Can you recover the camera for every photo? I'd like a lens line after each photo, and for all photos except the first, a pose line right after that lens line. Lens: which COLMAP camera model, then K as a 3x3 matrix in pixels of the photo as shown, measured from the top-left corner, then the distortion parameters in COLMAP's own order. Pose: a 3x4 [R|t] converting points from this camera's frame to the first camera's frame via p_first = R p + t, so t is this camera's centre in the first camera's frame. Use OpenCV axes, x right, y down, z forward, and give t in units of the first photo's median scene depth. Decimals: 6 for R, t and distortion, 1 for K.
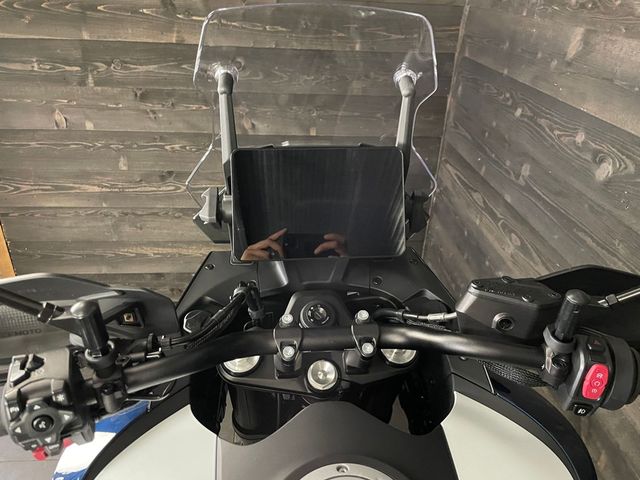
lens RADIAL K [[484.5, 0, 324.7], [0, 484.5, 236.5], [0, 0, 1]] dist [0.088709, -0.116526]
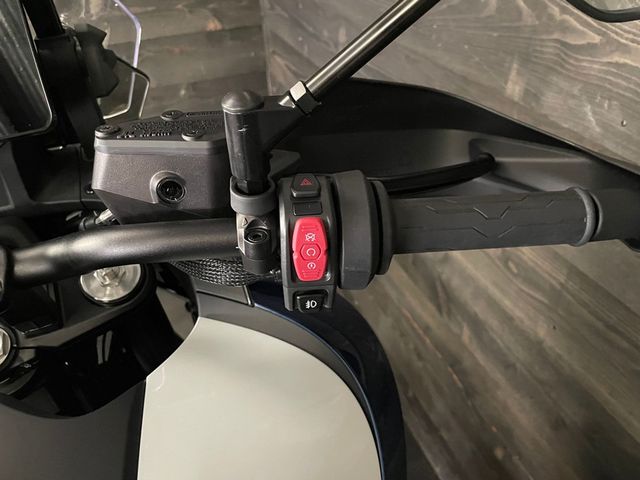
lens RADIAL K [[491.5, 0, 321.8], [0, 491.5, 237.9], [0, 0, 1]] dist [0.090596, -0.123073]
pose [[0.953993, -0.235757, 0.185246, 0.416609], [0.206966, 0.964831, 0.162066, 0.174887], [-0.216940, -0.116270, 0.969236, 0.412241]]
